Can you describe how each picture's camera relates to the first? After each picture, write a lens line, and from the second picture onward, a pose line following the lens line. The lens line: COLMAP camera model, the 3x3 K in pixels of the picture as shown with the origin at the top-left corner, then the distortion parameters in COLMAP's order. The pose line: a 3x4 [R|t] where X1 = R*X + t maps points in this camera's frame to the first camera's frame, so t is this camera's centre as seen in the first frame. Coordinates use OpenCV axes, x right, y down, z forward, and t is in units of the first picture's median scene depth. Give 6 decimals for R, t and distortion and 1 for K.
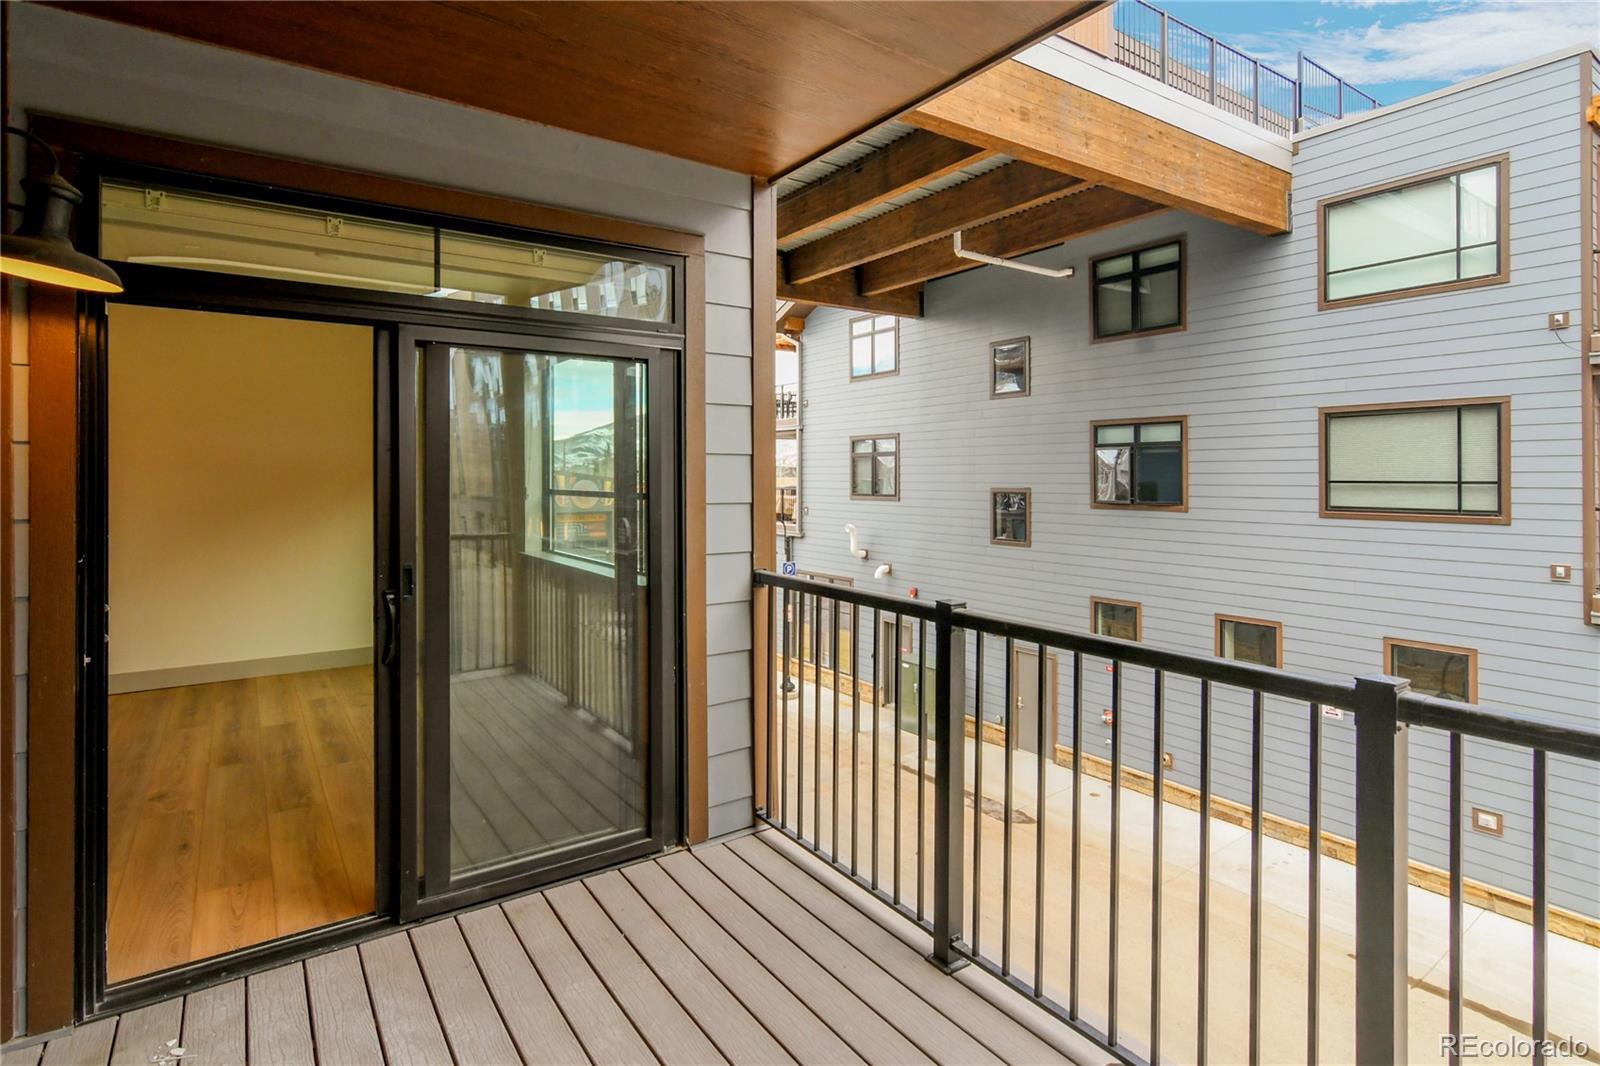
lens RADIAL K [[834.1, 0, 804.9], [0, 834.1, 464.4], [0, 0, 1]] dist [-0.000534, 0.003449]
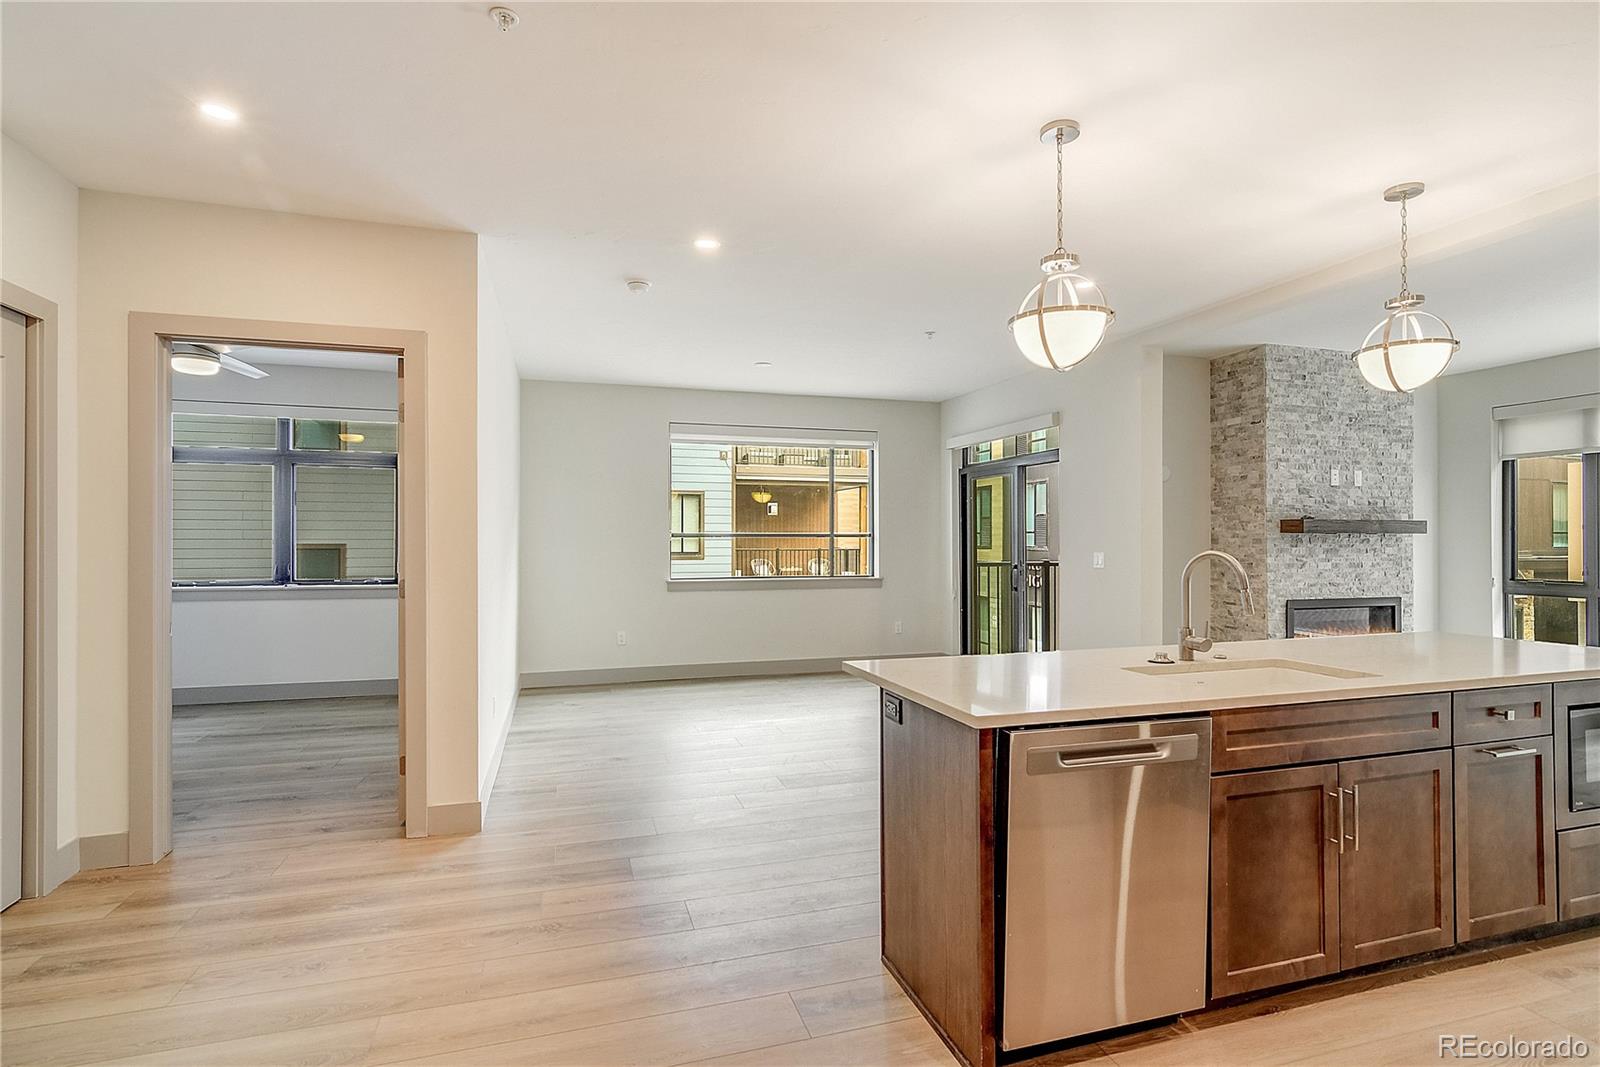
lens RADIAL K [[782.8, 0, 805.2], [0, 782.8, 534.3], [0, 0, 1]] dist [-0.002675, 0.001020]
pose [[0.296275, 0.008241, 0.955067, -0.635553], [-0.013795, 0.999895, -0.004349, 0.016645], [-0.955003, -0.011887, 0.296358, 0.204660]]
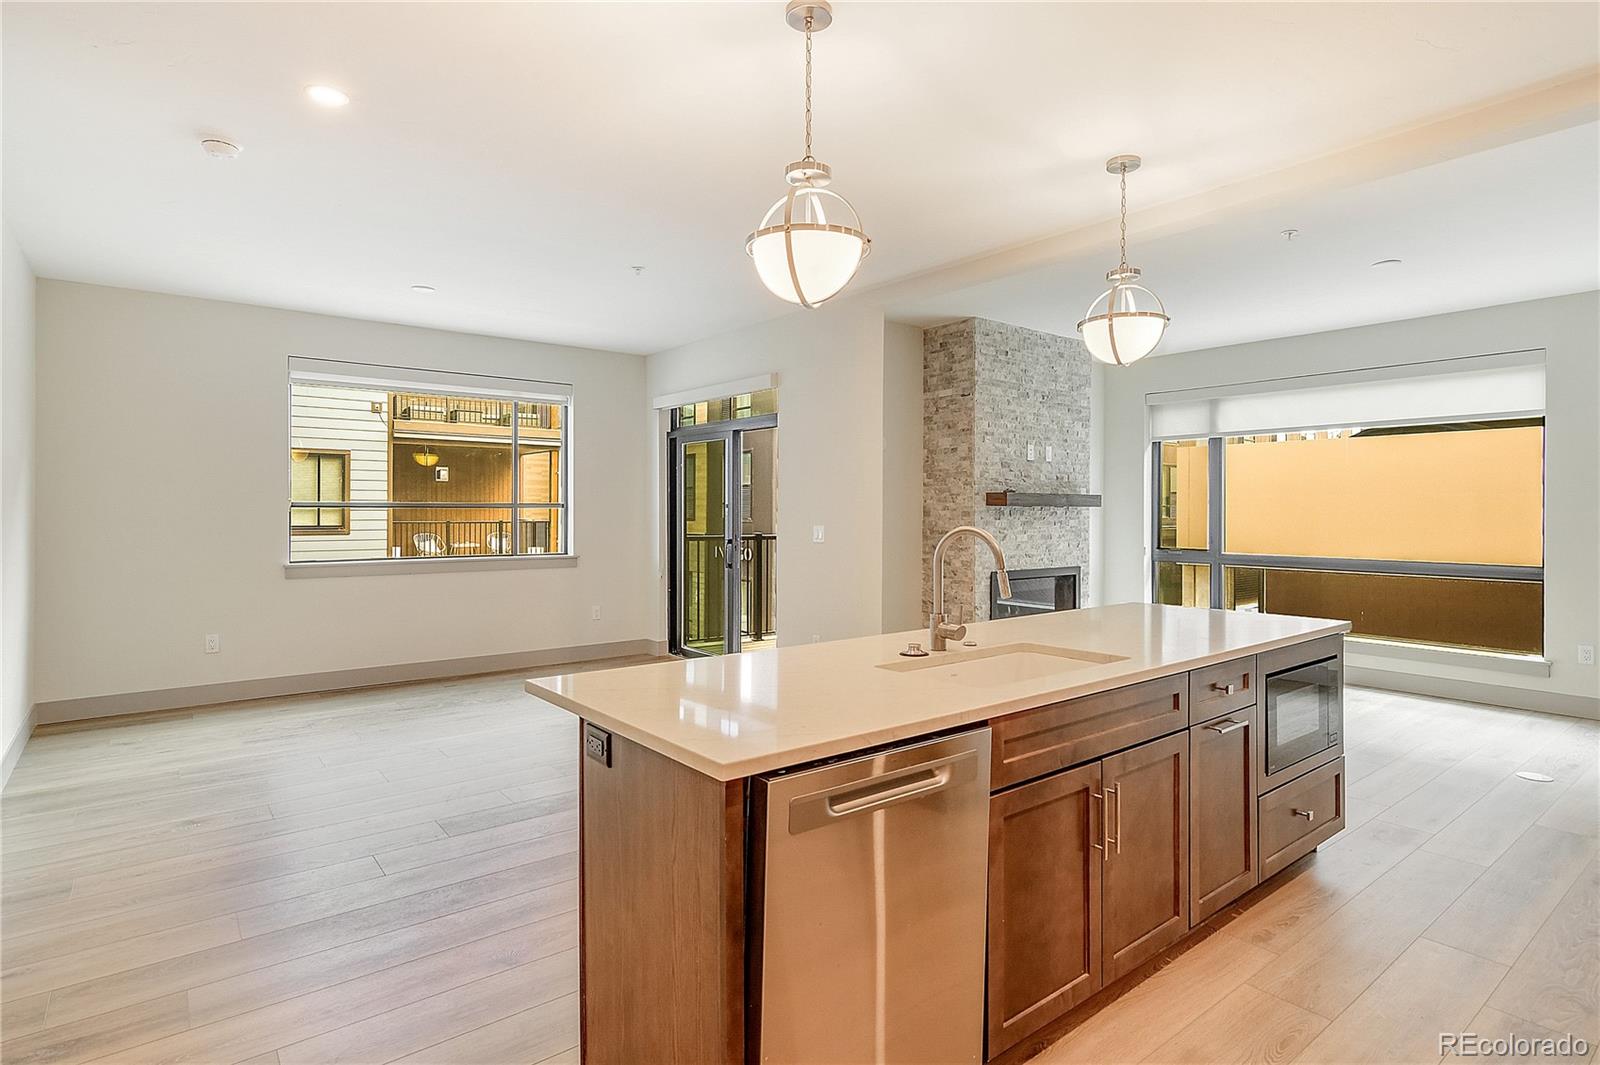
lens RADIAL K [[828.3, 0, 811.9], [0, 828.3, 510.9], [0, 0, 1]] dist [-0.001980, 0.000282]
pose [[-0.075226, 0.001916, 0.997165, -0.600017], [-0.016436, 0.999860, -0.003161, 0.016331], [-0.997031, -0.016628, -0.075184, 0.213186]]
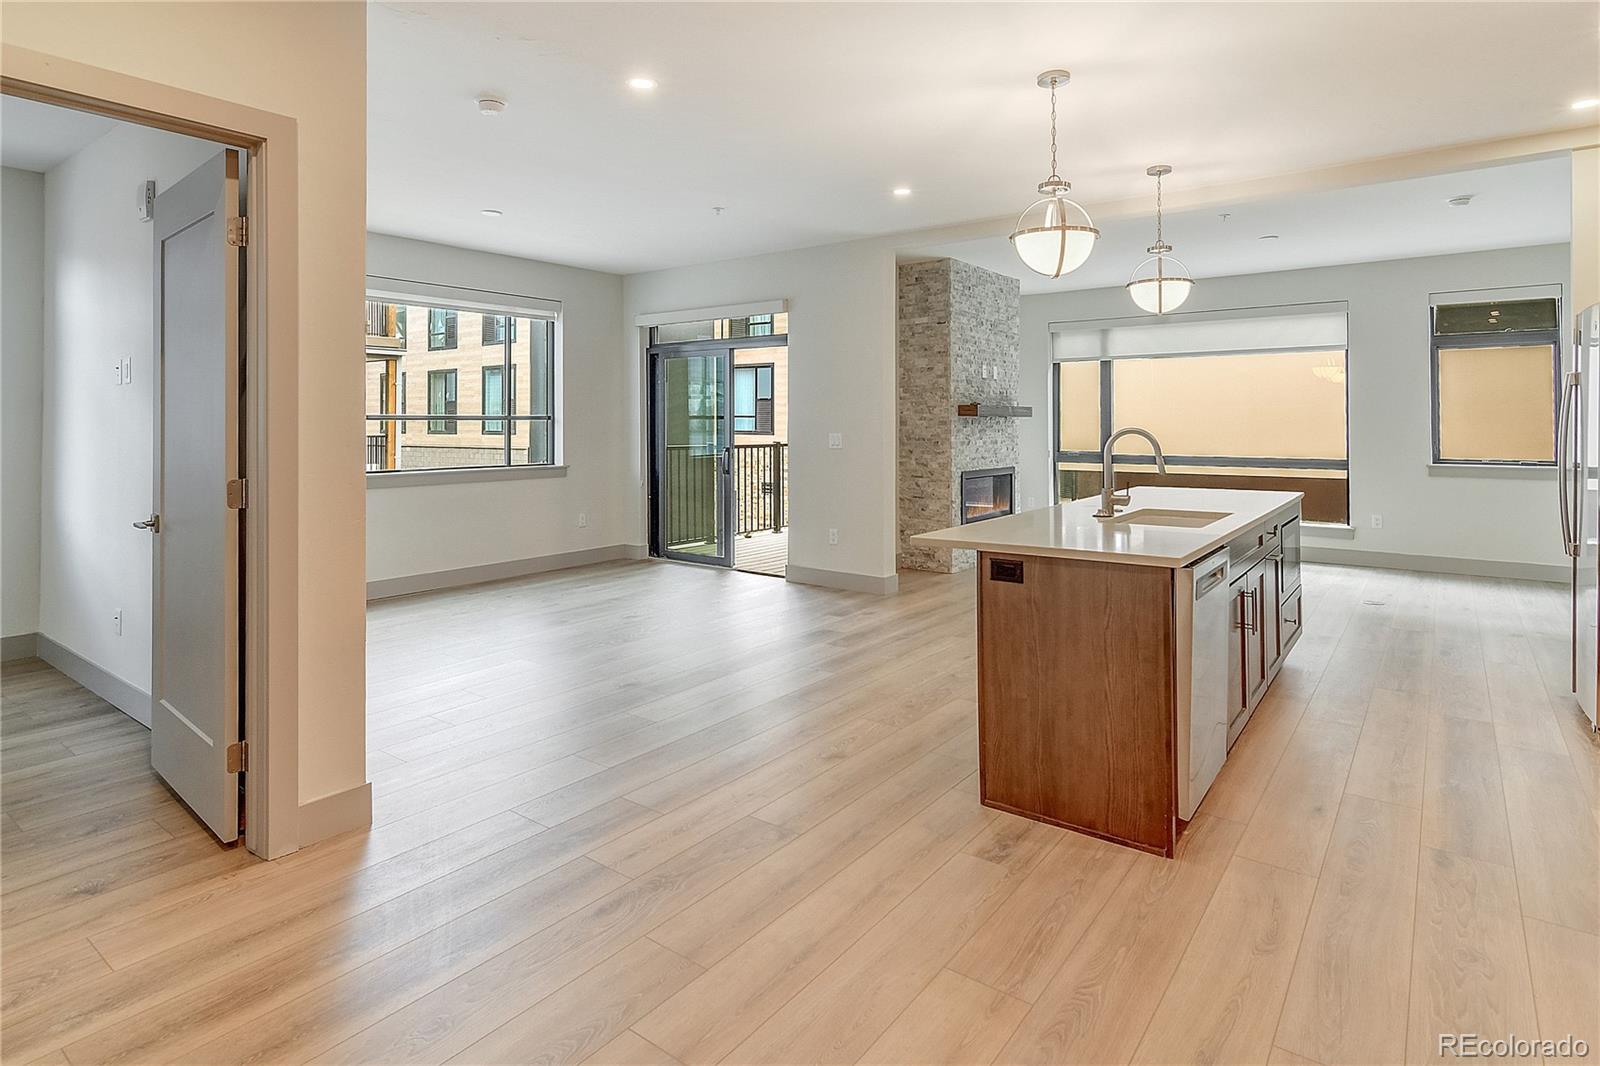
lens RADIAL K [[846.4, 0, 808.3], [0, 846.4, 414.8], [0, 0, 1]] dist [-0.001599, -0.000133]
pose [[-0.318400, 0.012844, 0.947869, -0.645814], [-0.009584, 0.999813, -0.016767, 0.019770], [-0.947908, -0.014423, -0.318218, 0.348476]]
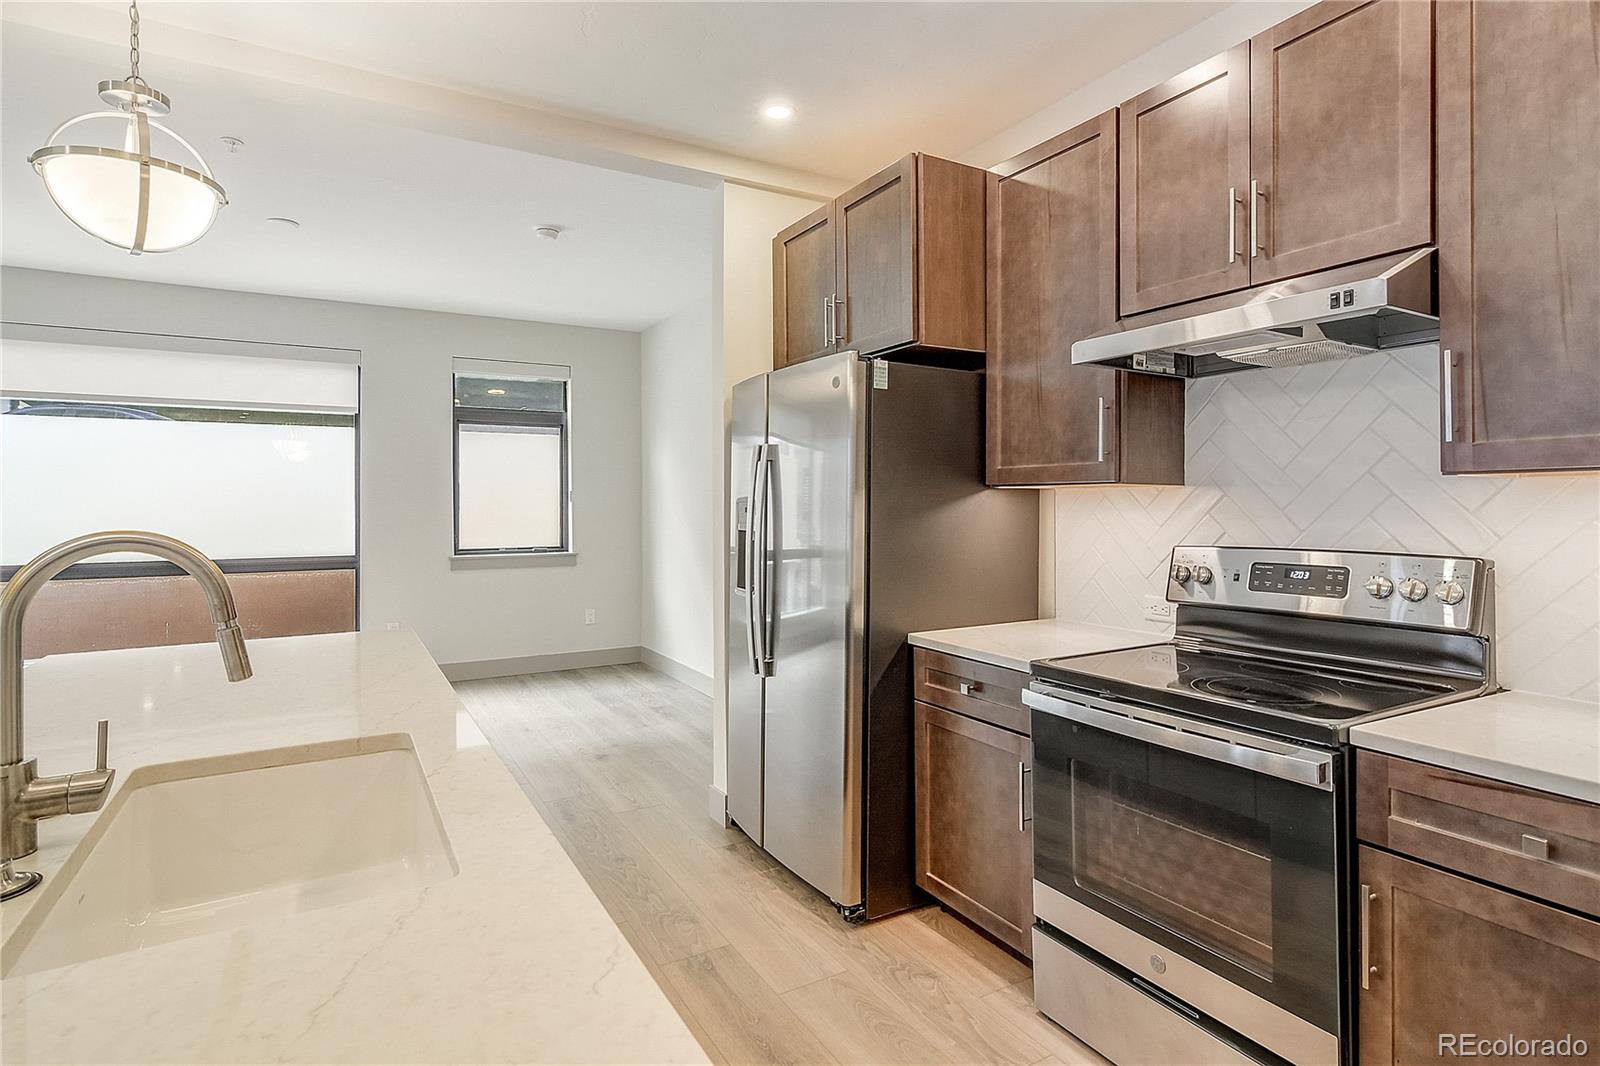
lens RADIAL K [[823.4, 0, 816.6], [0, 823.4, 503.9], [0, 0, 1]] dist [0.000636, 0.000813]
pose [[-0.997486, 0.007564, 0.070457, -0.493085], [0.006615, 0.999884, -0.013699, 0.017331], [-0.070552, -0.013199, -0.997421, 0.236766]]
